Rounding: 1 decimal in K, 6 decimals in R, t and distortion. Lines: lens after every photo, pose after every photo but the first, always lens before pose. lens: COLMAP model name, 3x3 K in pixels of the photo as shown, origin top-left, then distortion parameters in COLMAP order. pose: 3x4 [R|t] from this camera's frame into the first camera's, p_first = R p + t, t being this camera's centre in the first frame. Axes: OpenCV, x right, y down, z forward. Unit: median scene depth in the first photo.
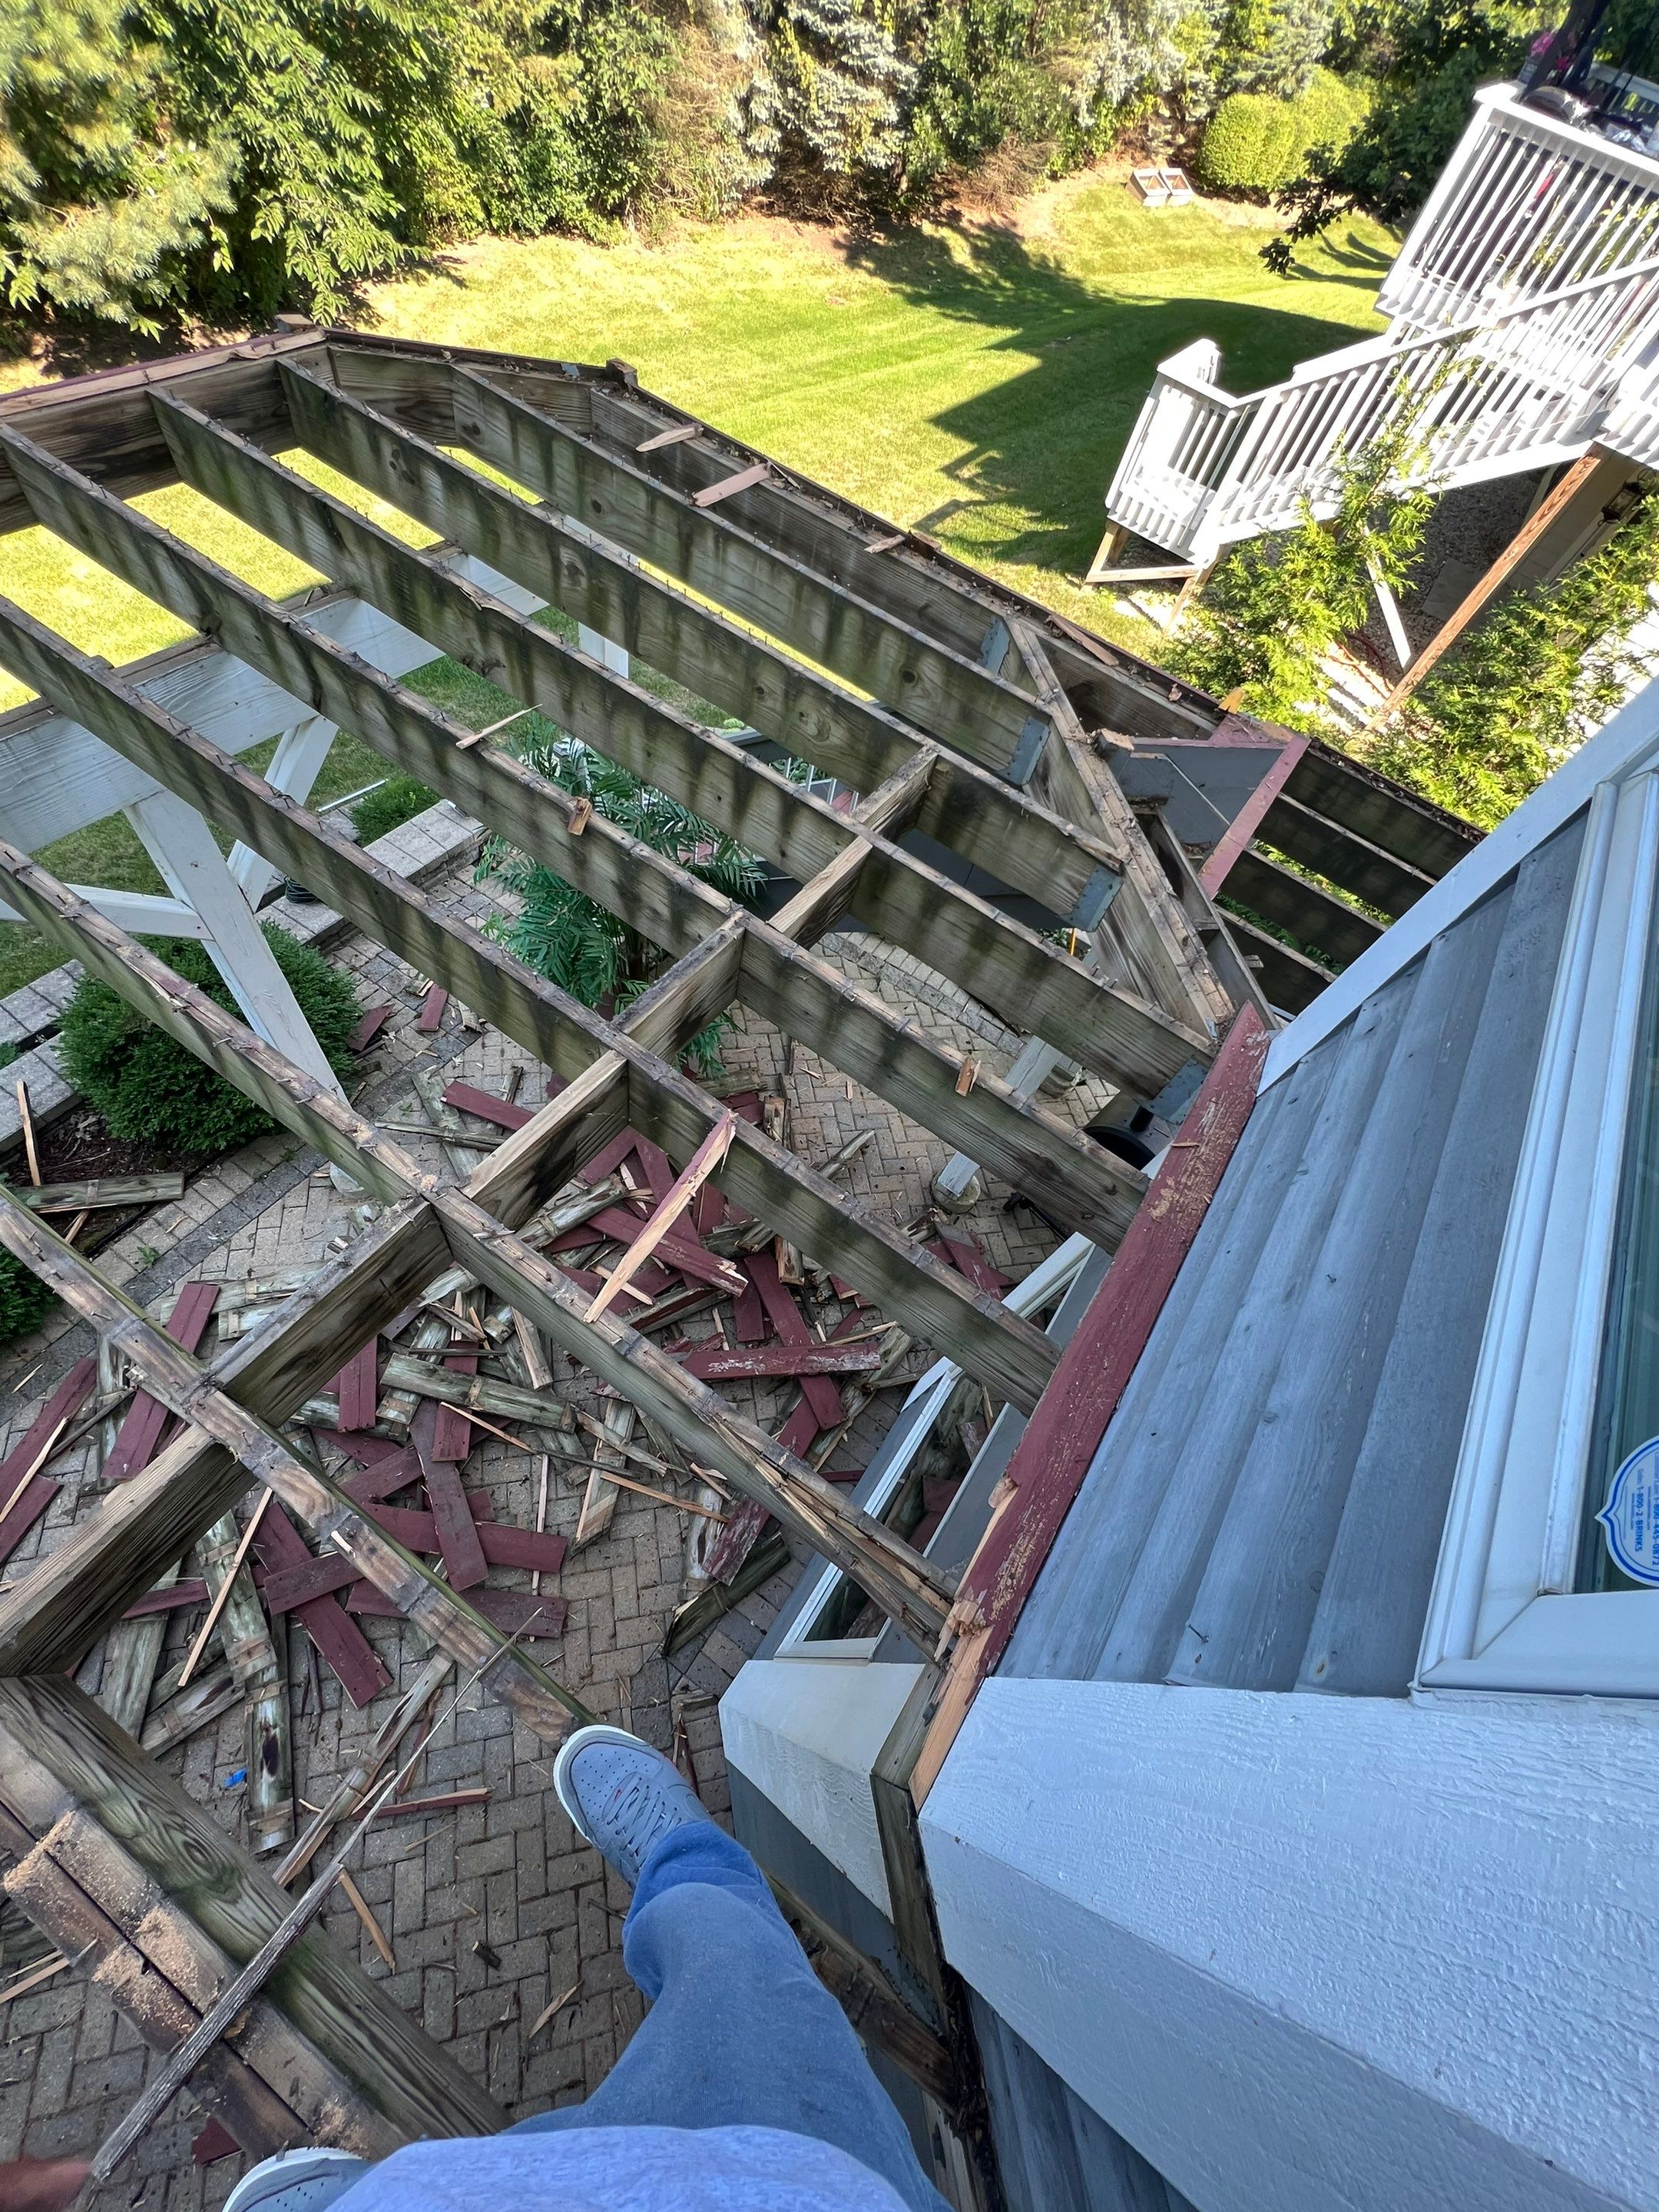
lens RADIAL K [[883.4, 0, 827.2], [0, 883.4, 1106.5], [0, 0, 1]] dist [-0.002197, 0.000595]
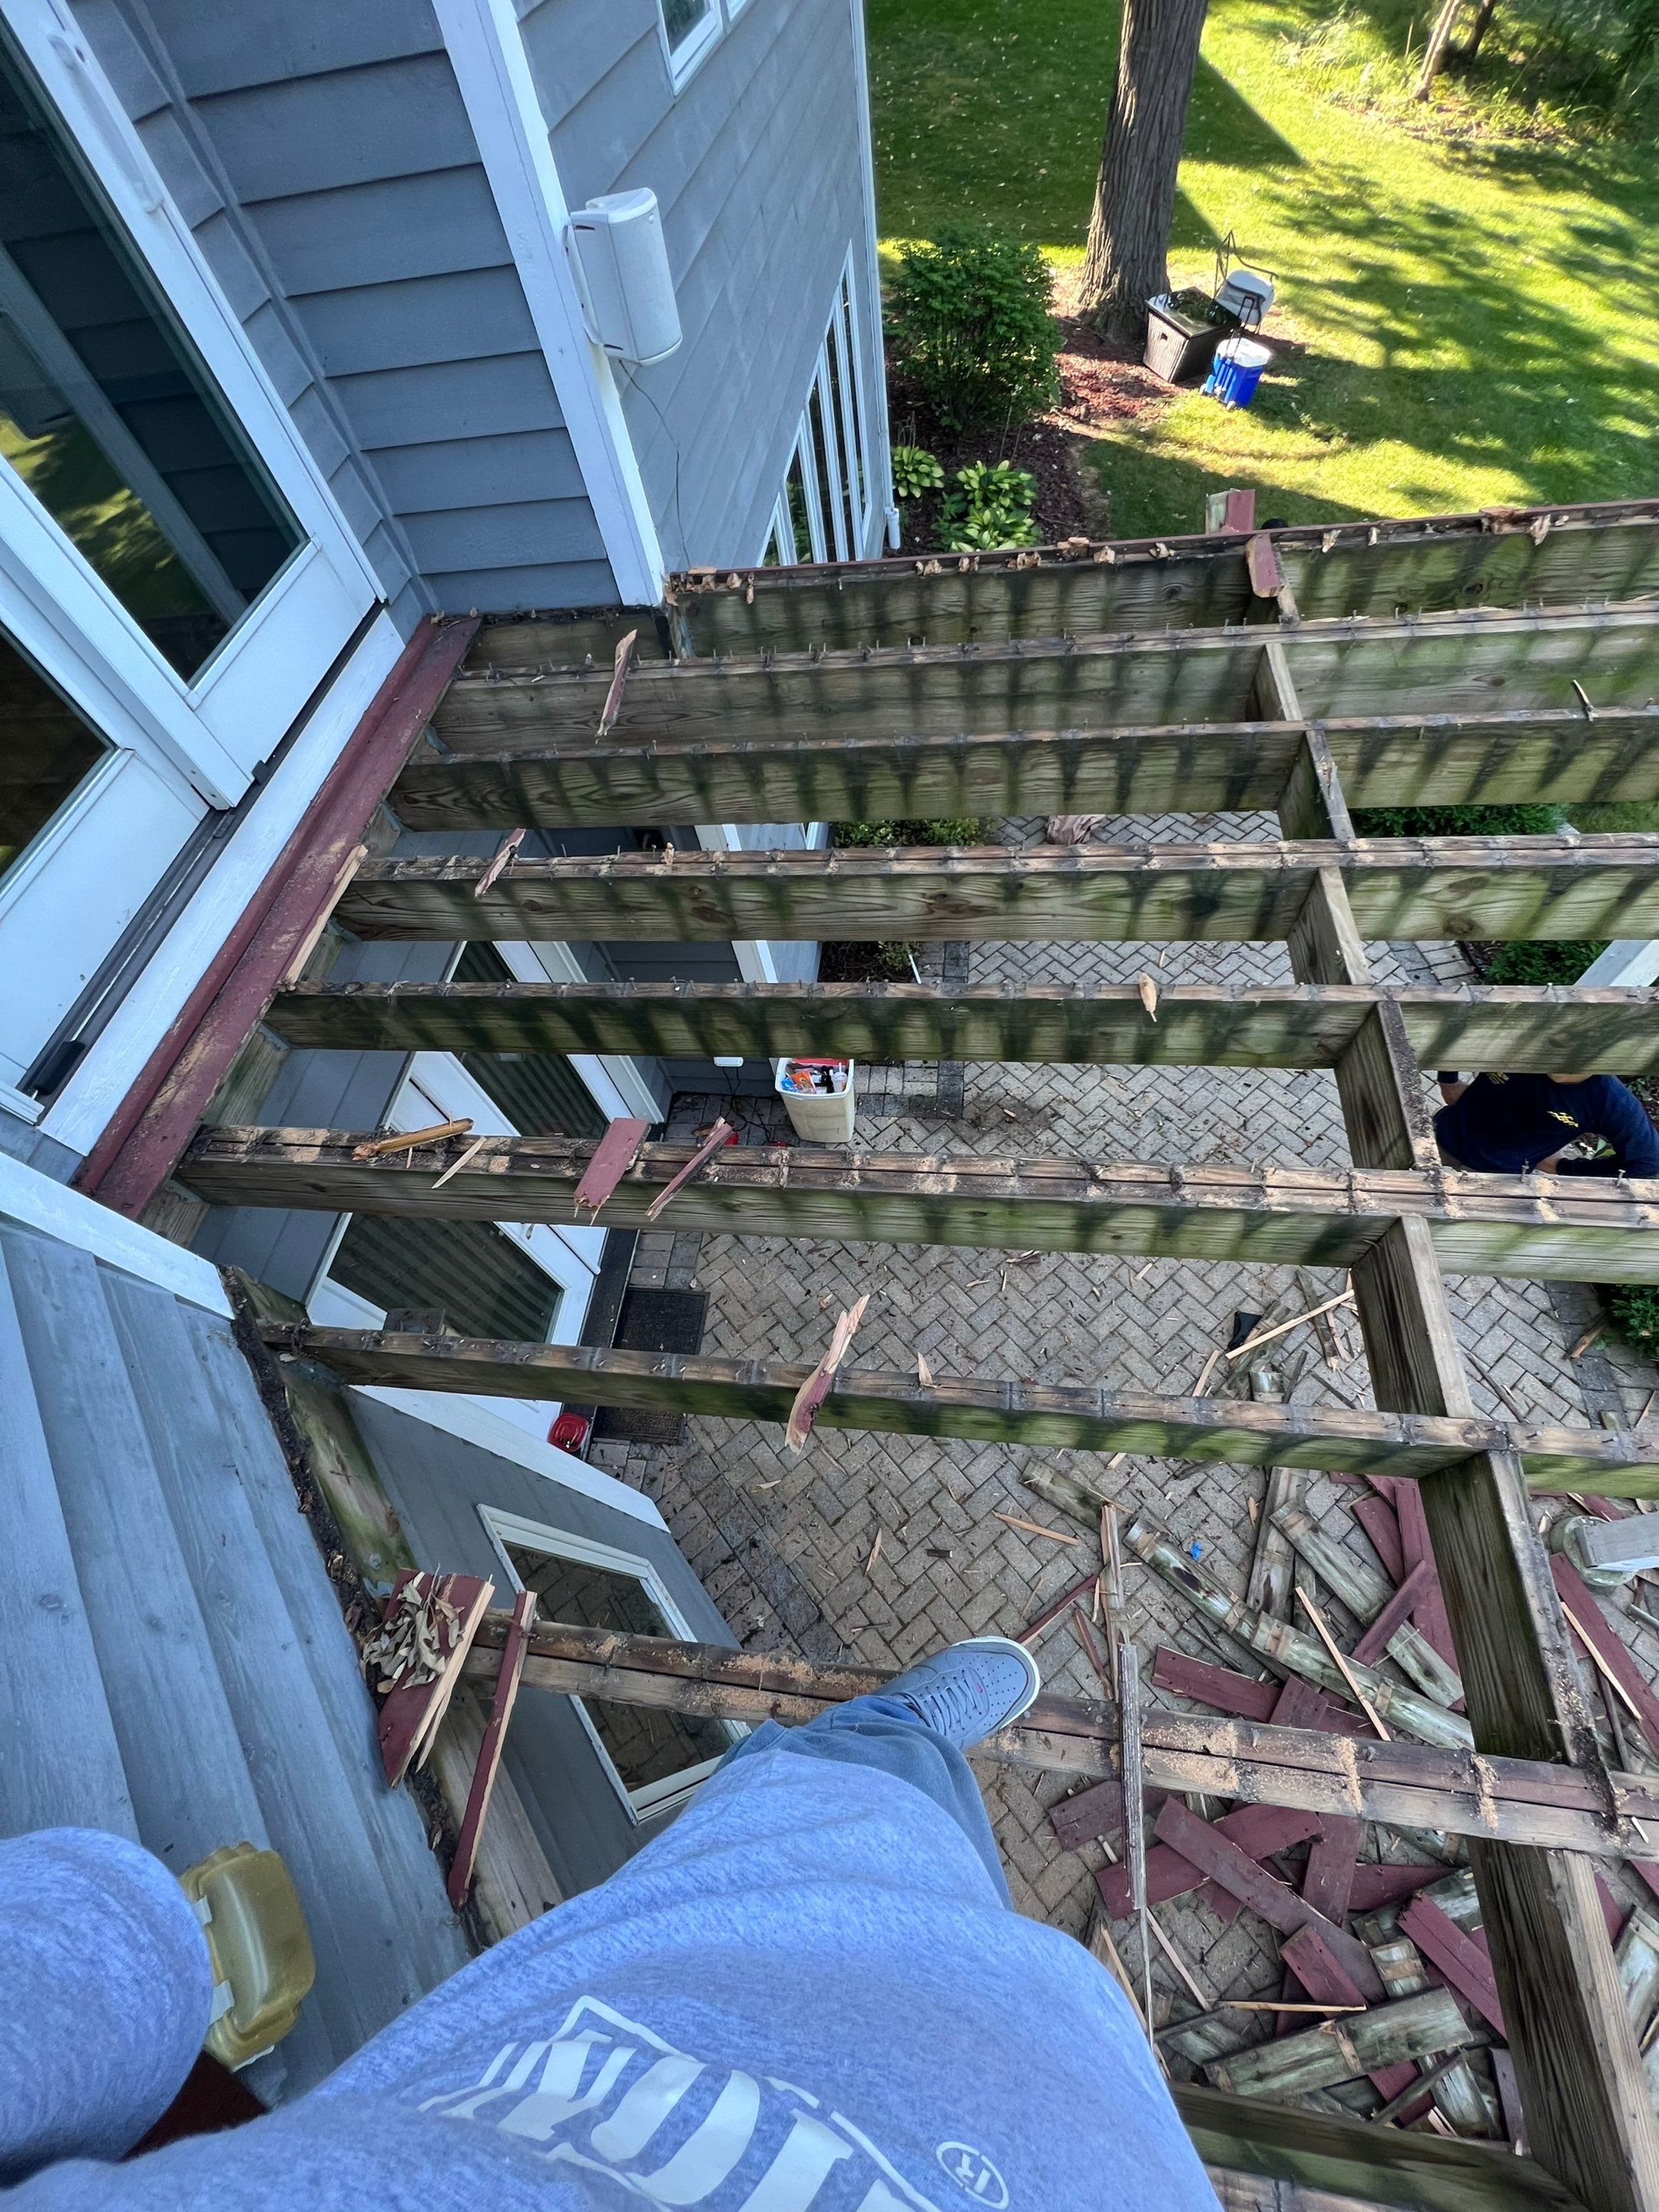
lens RADIAL K [[883.4, 0, 825.5], [0, 883.4, 1109.9], [0, 0, 1]] dist [-0.002197, 0.000595]
pose [[-0.885145, 0.350747, -0.305768, -0.070429], [-0.414694, -0.296561, 0.860279, 0.117670], [0.211062, 0.888272, 0.407952, -0.114877]]
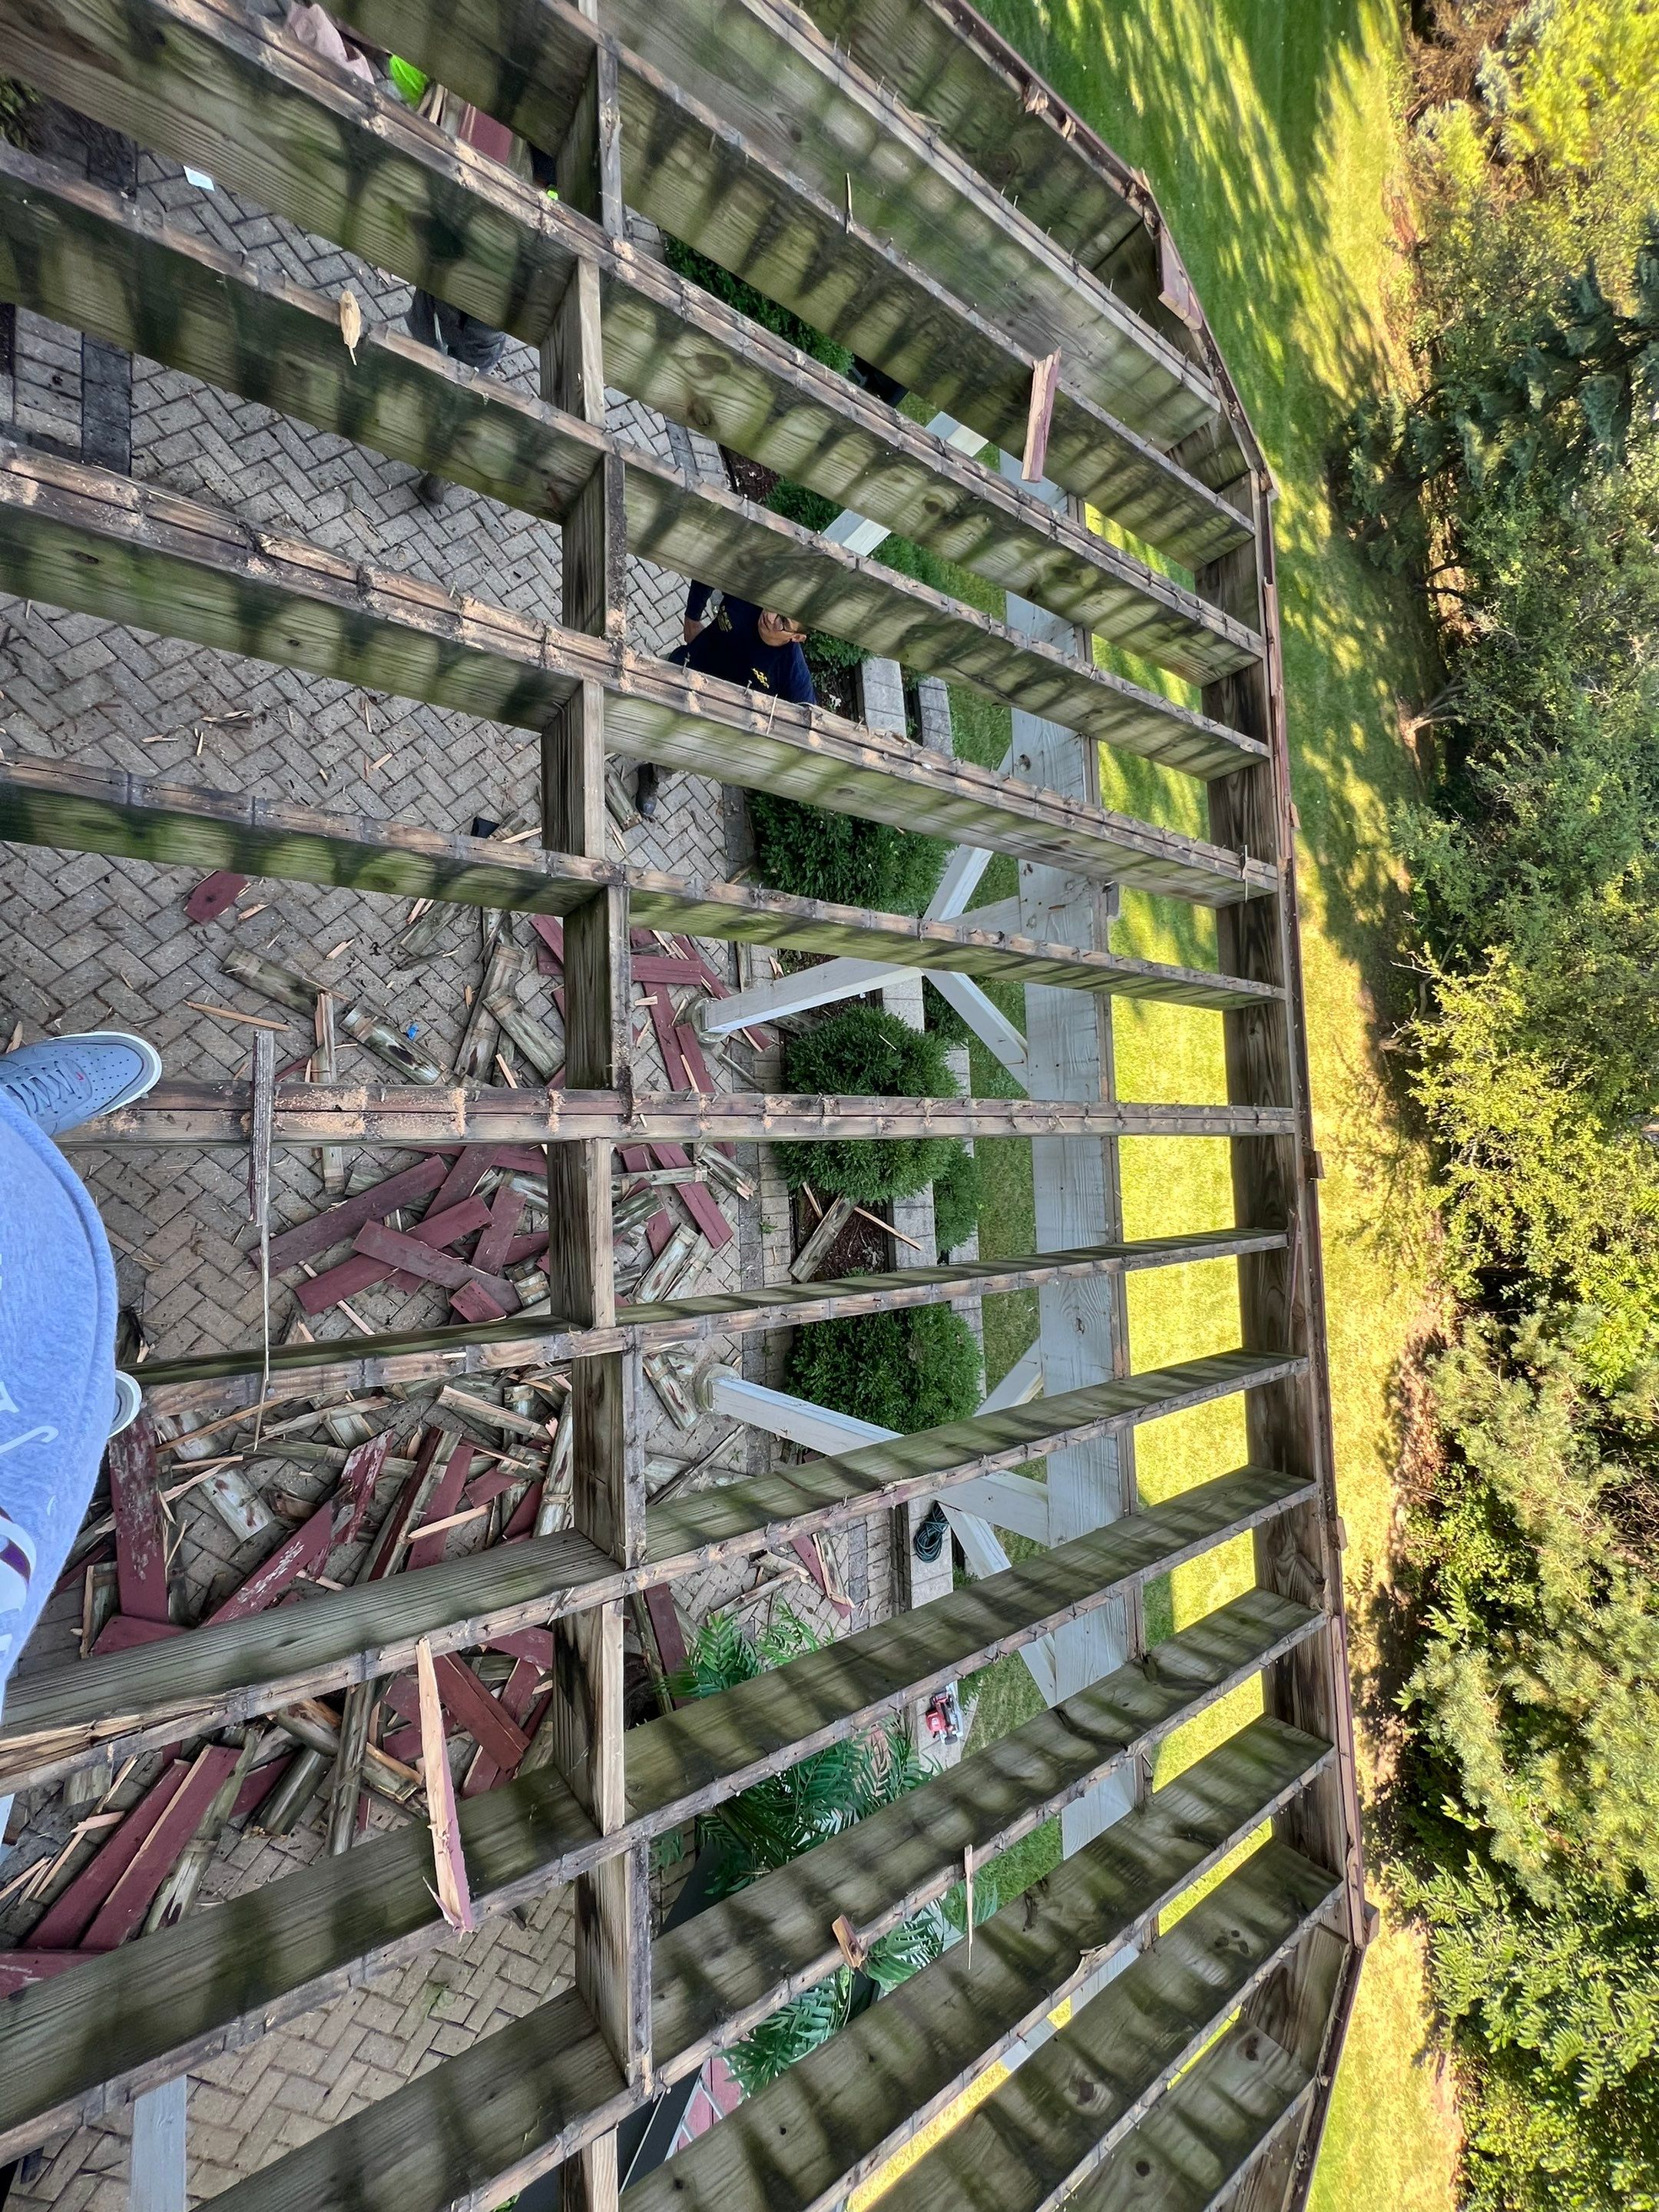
lens RADIAL K [[883.4, 0, 827.6], [0, 883.4, 1109.7], [0, 0, 1]] dist [-0.002197, 0.000595]
pose [[-0.526994, 0.531850, -0.662882, -0.072608], [-0.778914, -0.614260, 0.126401, 0.055208], [-0.339956, 0.582941, 0.737977, -0.086561]]
